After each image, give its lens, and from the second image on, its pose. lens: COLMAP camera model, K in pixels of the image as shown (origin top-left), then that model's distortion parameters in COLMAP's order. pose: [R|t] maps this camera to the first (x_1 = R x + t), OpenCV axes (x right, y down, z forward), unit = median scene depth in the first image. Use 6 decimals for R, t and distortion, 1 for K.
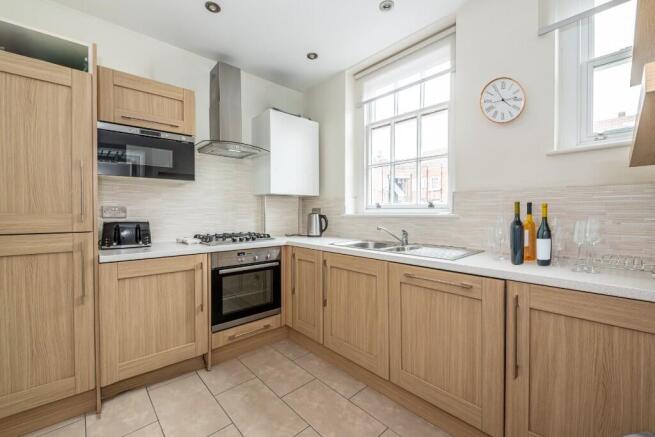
lens RADIAL K [[273.6, 0, 327.7], [0, 273.6, 217.0], [0, 0, 1]] dist [0.021632, 0.000054]
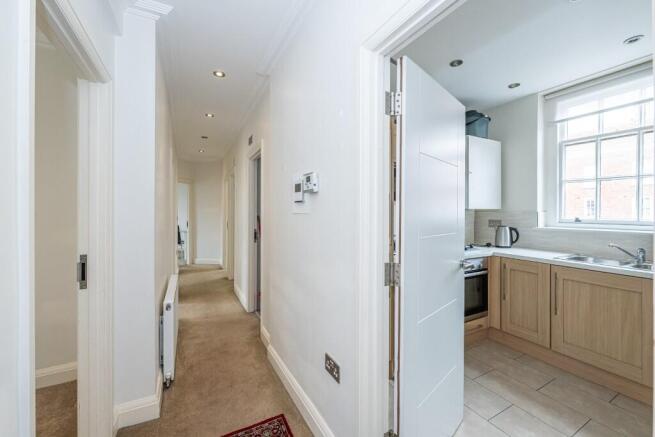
lens RADIAL K [[260.0, 0, 327.4], [0, 260.0, 214.4], [0, 0, 1]] dist [-0.008279, 0.000101]
pose [[0.970006, 0.007950, -0.242952, -0.486620], [-0.009885, 0.999928, -0.006745, -0.046200], [0.242881, 0.008944, 0.970015, -0.174879]]
